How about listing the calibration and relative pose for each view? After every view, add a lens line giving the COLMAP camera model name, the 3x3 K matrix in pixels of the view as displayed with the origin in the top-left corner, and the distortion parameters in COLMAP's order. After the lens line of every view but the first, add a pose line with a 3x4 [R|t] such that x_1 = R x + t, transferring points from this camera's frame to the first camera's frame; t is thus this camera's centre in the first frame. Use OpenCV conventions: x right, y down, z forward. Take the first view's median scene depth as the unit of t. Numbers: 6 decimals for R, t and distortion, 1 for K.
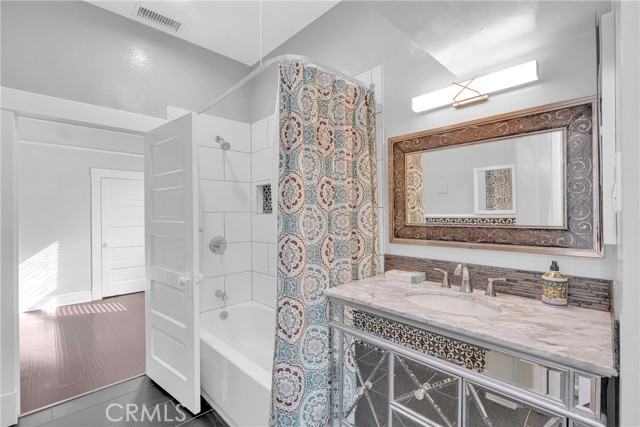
lens RADIAL K [[283.6, 0, 320.6], [0, 283.6, 215.6], [0, 0, 1]] dist [-0.000319, -0.000015]
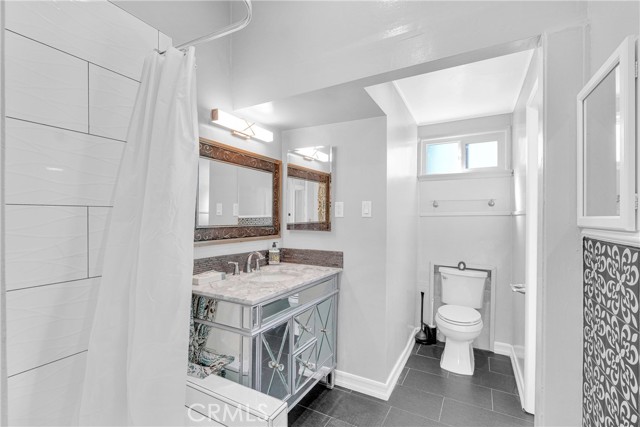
lens RADIAL K [[283.6, 0, 319.3], [0, 283.6, 215.7], [0, 0, 1]] dist [-0.000319, -0.000015]
pose [[-0.281183, 0.014489, 0.959545, -0.918775], [0.003412, 0.999895, -0.014099, 0.008752], [-0.959648, -0.000691, -0.281203, 1.052234]]
